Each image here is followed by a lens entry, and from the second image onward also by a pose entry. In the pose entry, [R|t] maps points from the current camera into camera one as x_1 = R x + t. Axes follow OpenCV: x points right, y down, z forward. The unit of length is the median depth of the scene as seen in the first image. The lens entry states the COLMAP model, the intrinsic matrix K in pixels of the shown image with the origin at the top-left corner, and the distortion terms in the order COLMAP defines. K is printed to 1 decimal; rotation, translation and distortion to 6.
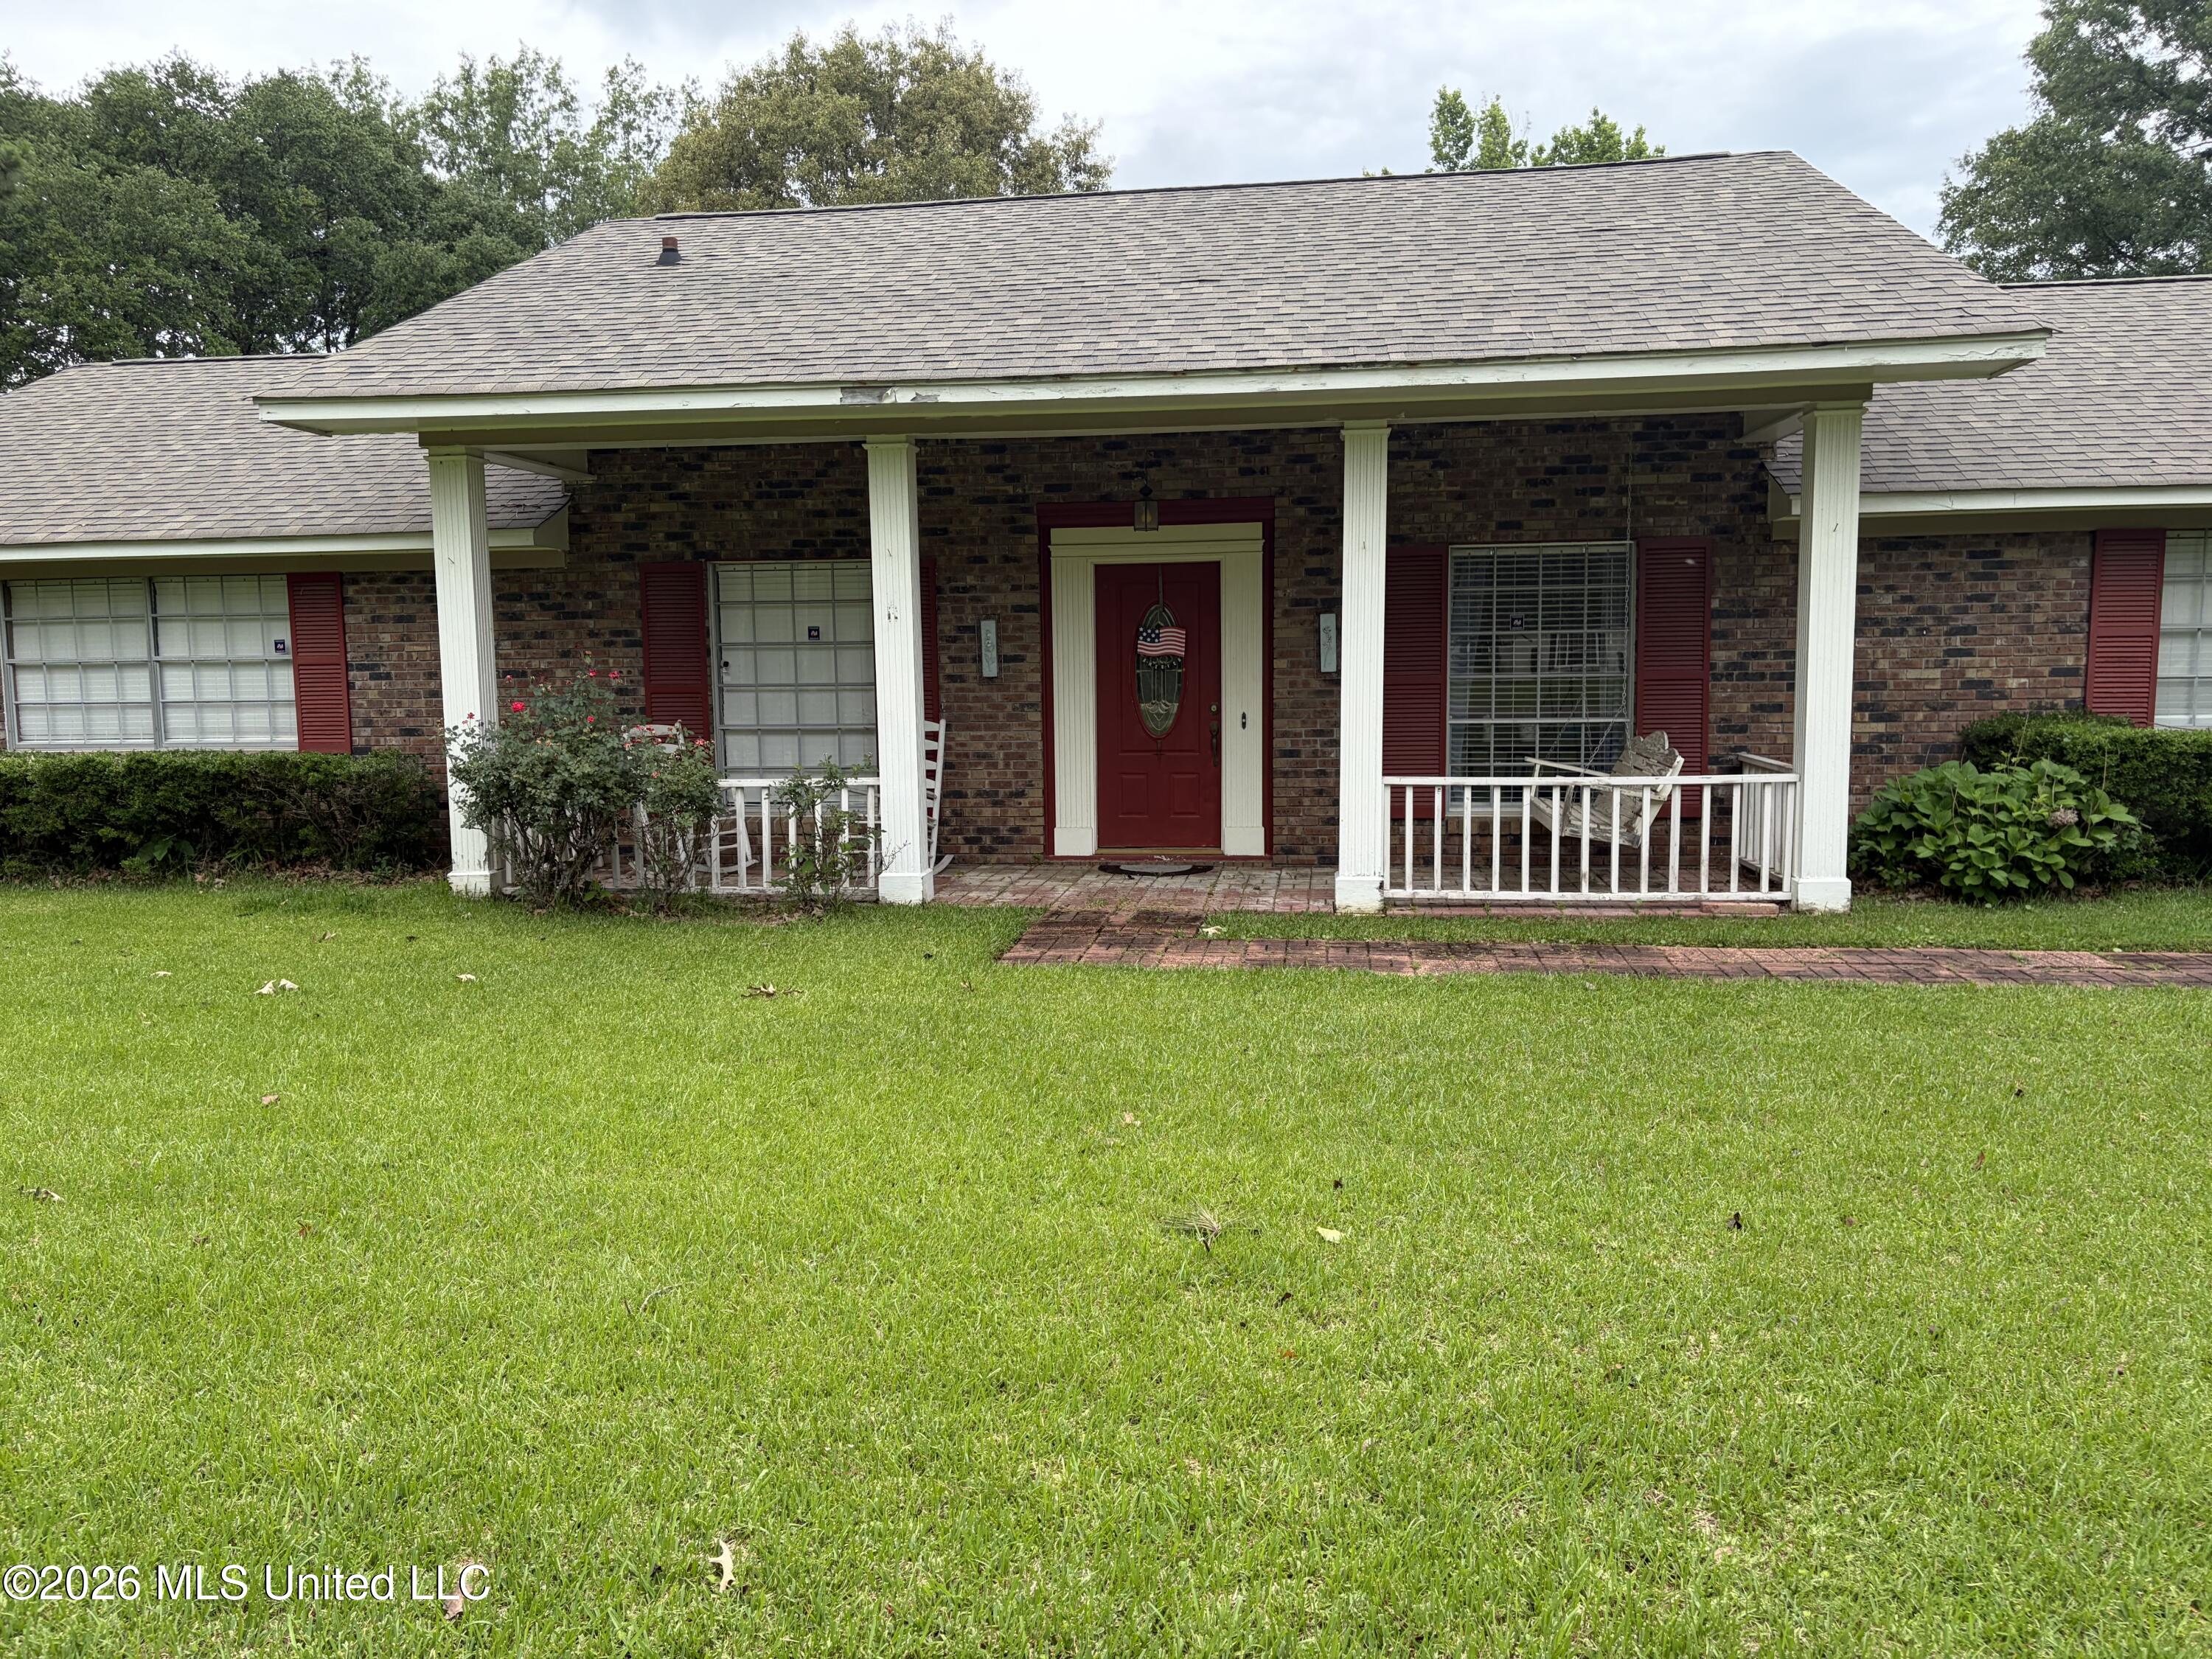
lens RADIAL K [[1662.7, 0, 1095.7], [0, 1662.7, 819.0], [0, 0, 1]] dist [0.056875, -0.064608]
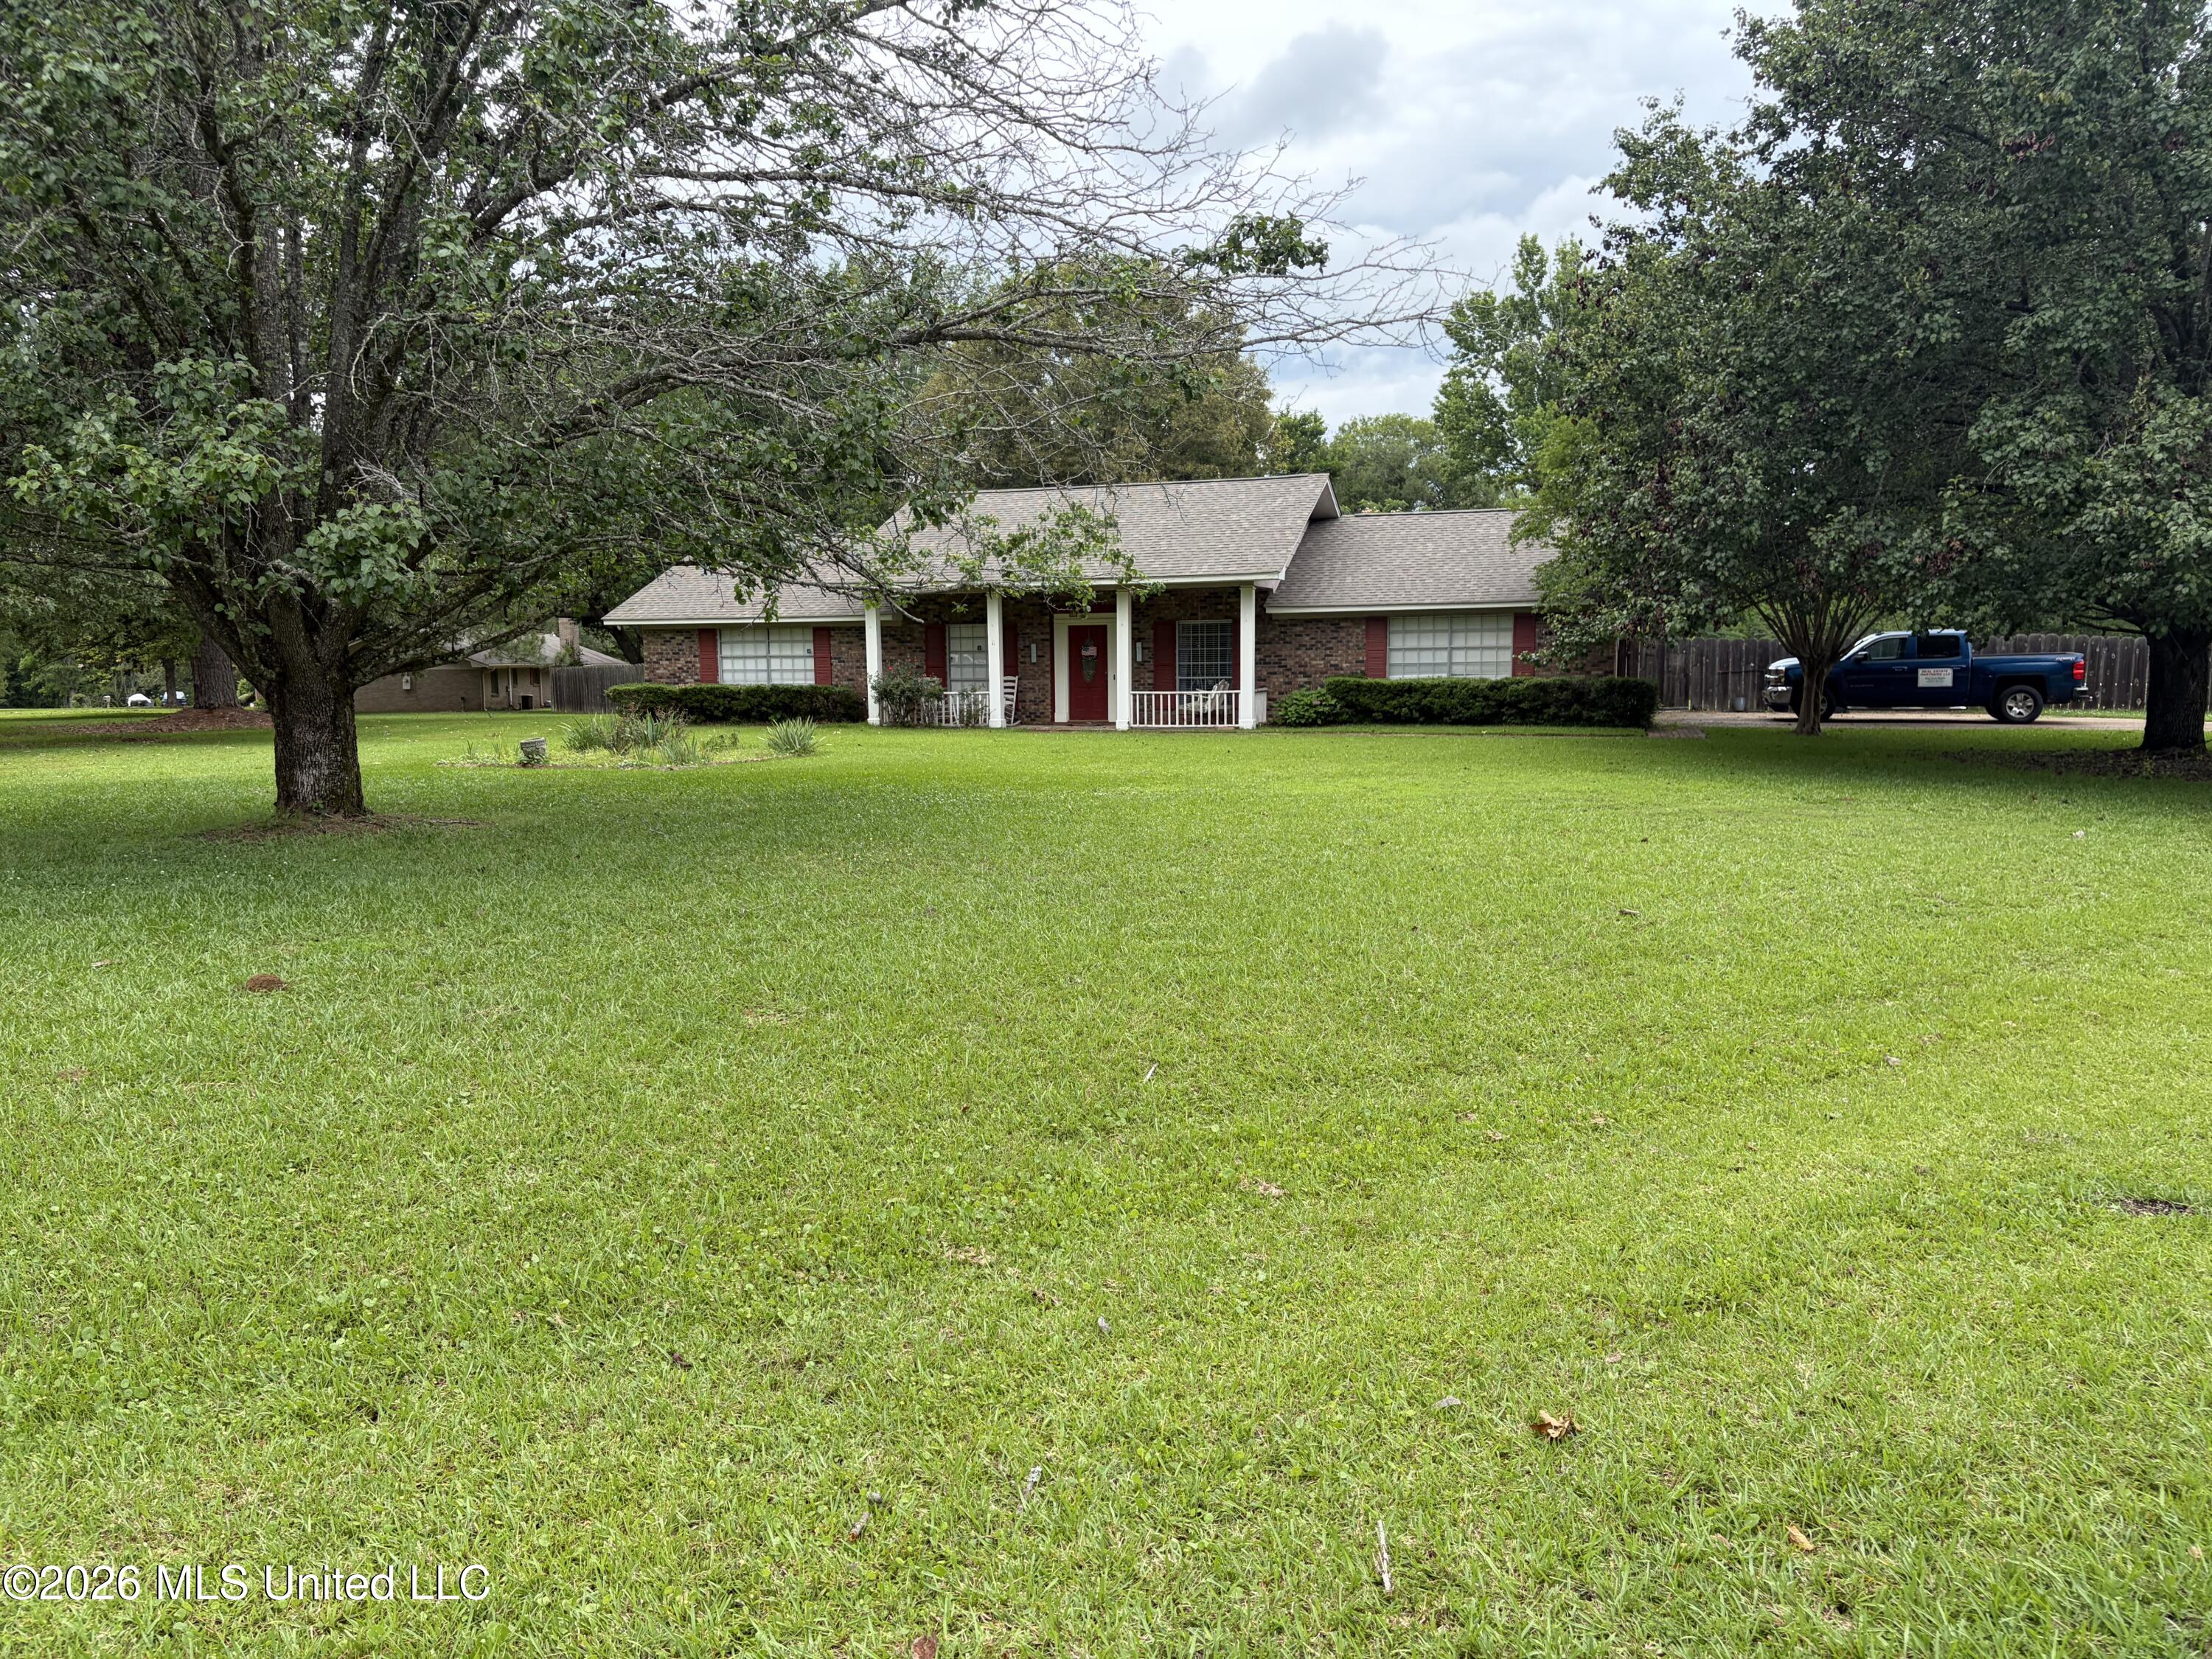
lens RADIAL K [[1662.7, 0, 1091.1], [0, 1662.7, 849.8], [0, 0, 1]] dist [0.056875, -0.064608]
pose [[0.985723, 0.025320, -0.166458, 0.551573], [-0.023090, 0.999616, 0.015321, 0.208278], [0.166782, -0.011258, 0.985930, -1.982263]]
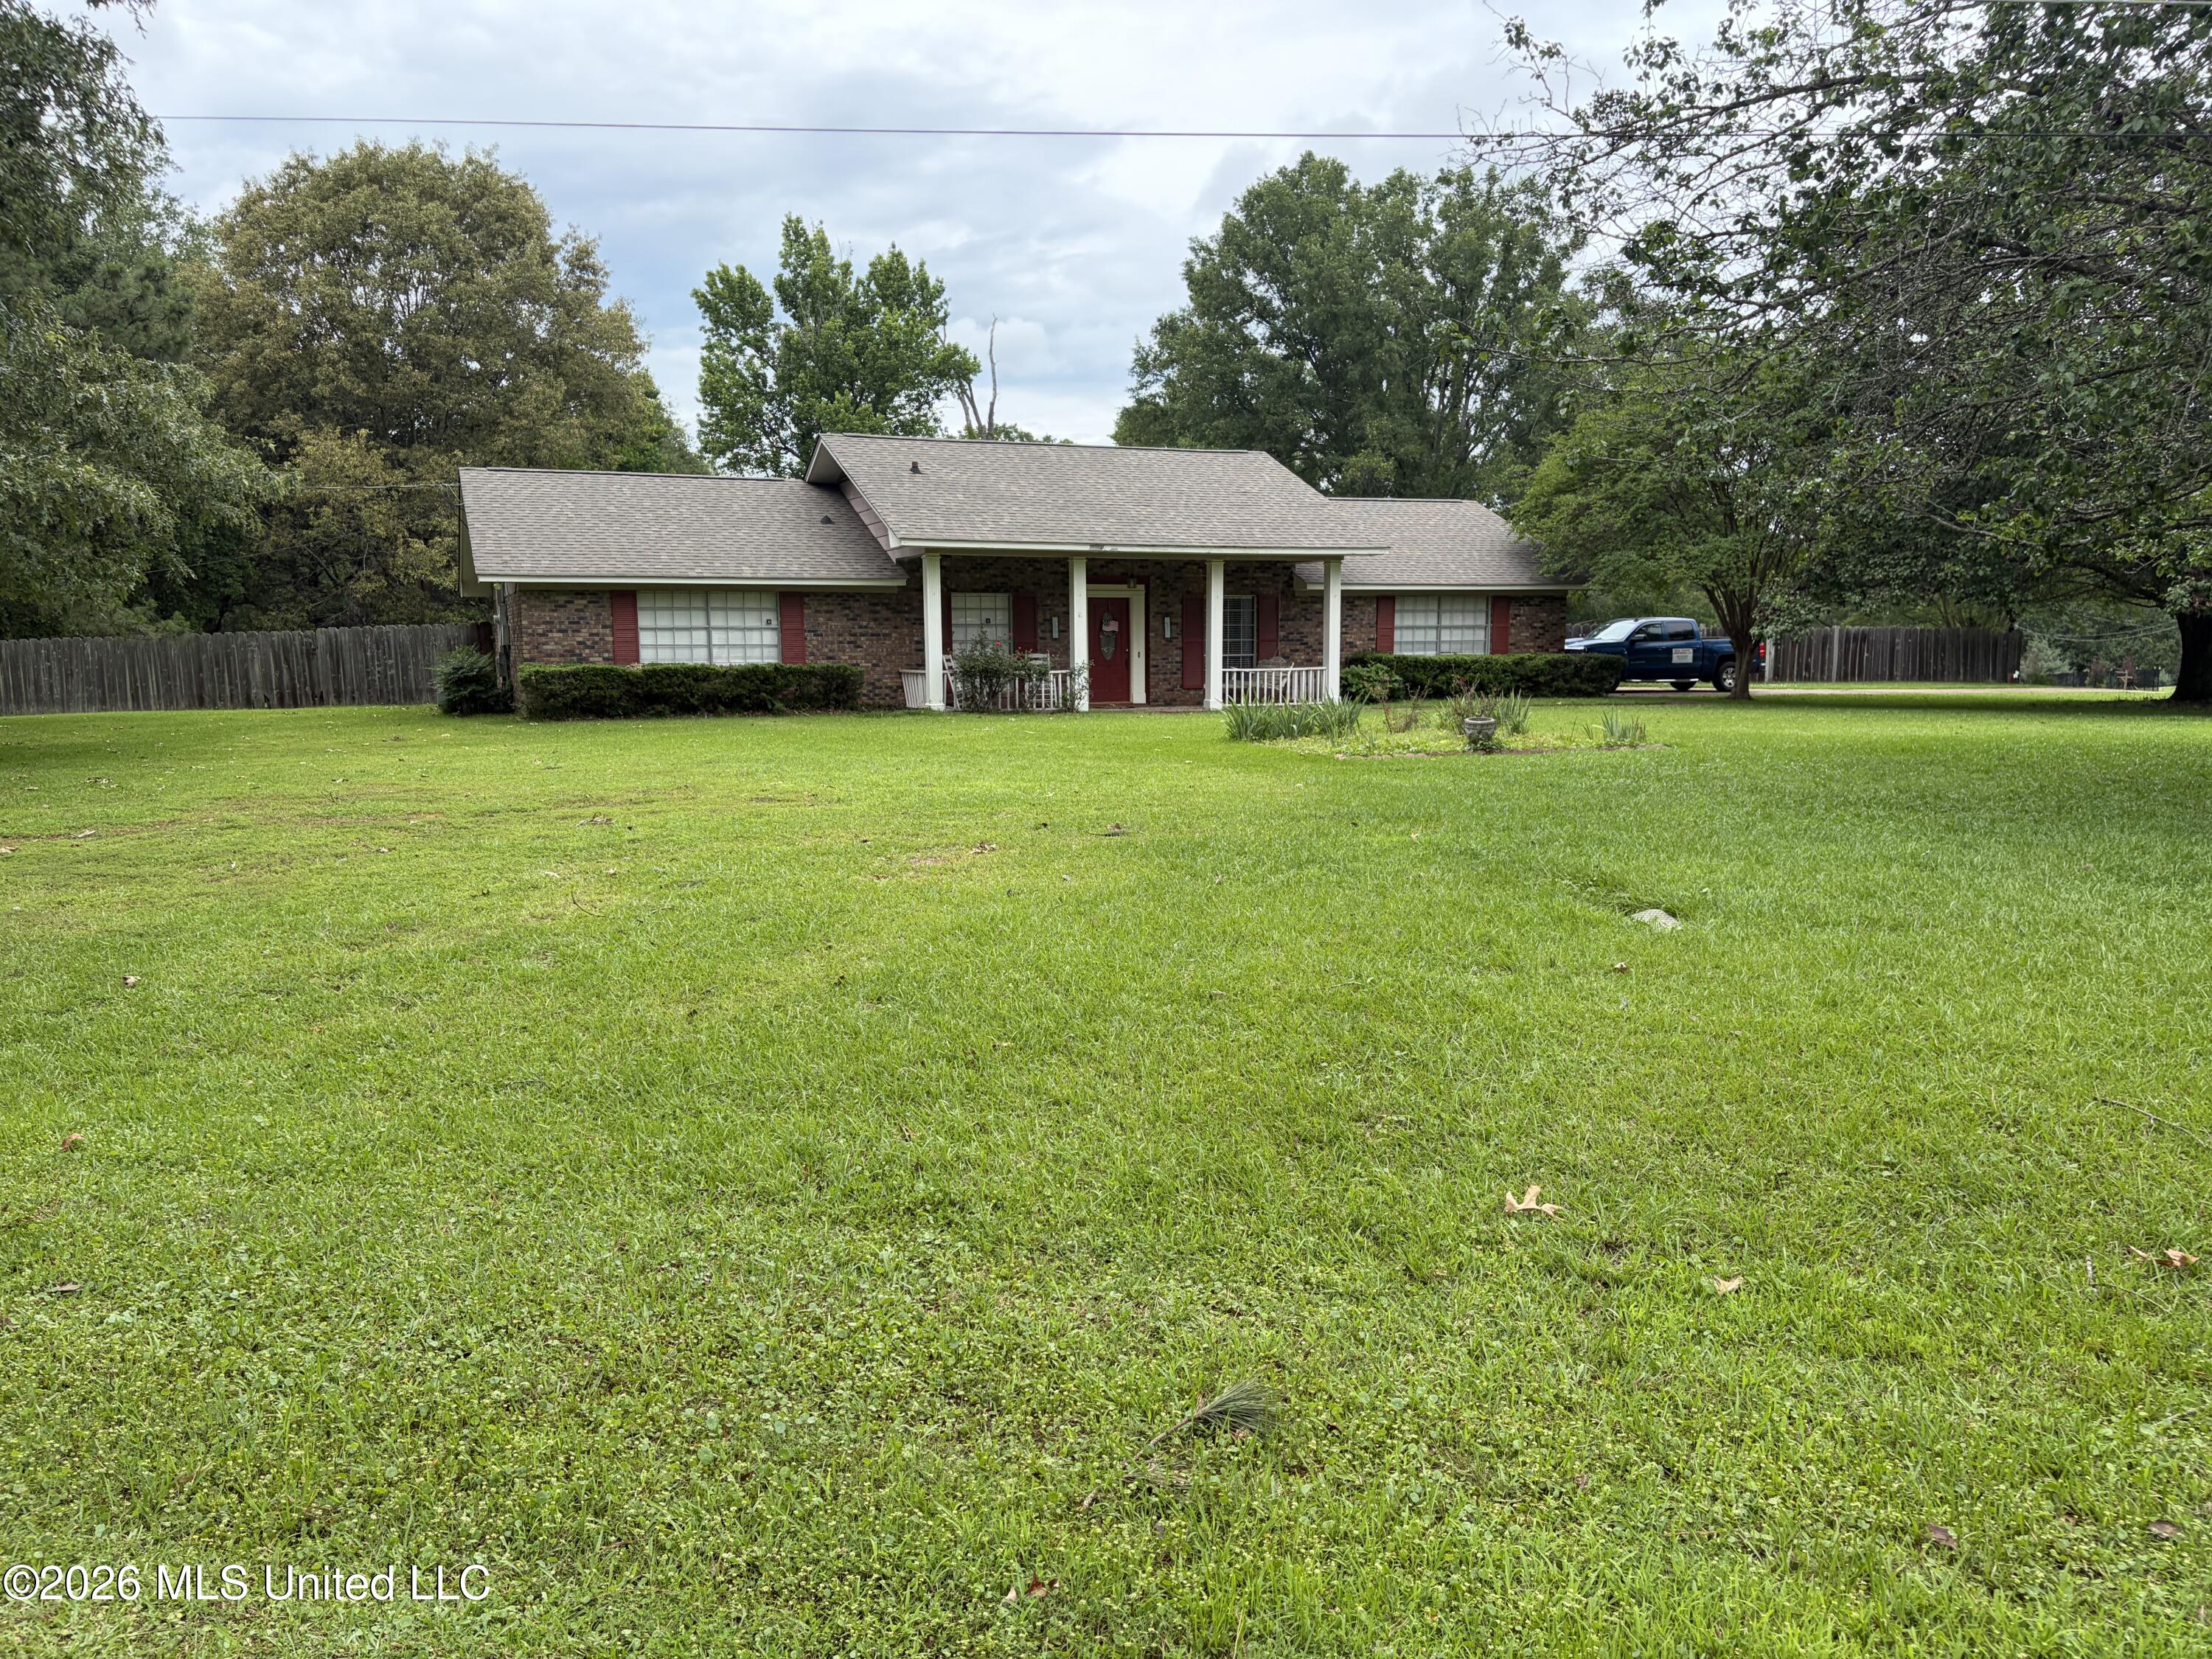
lens RADIAL K [[1662.7, 0, 1091.7], [0, 1662.7, 817.4], [0, 0, 1]] dist [0.056875, -0.064608]
pose [[0.869972, -0.038892, 0.491564, -1.347802], [0.038507, 0.999199, 0.010906, 0.179492], [-0.491595, 0.009441, 0.870773, -1.387822]]
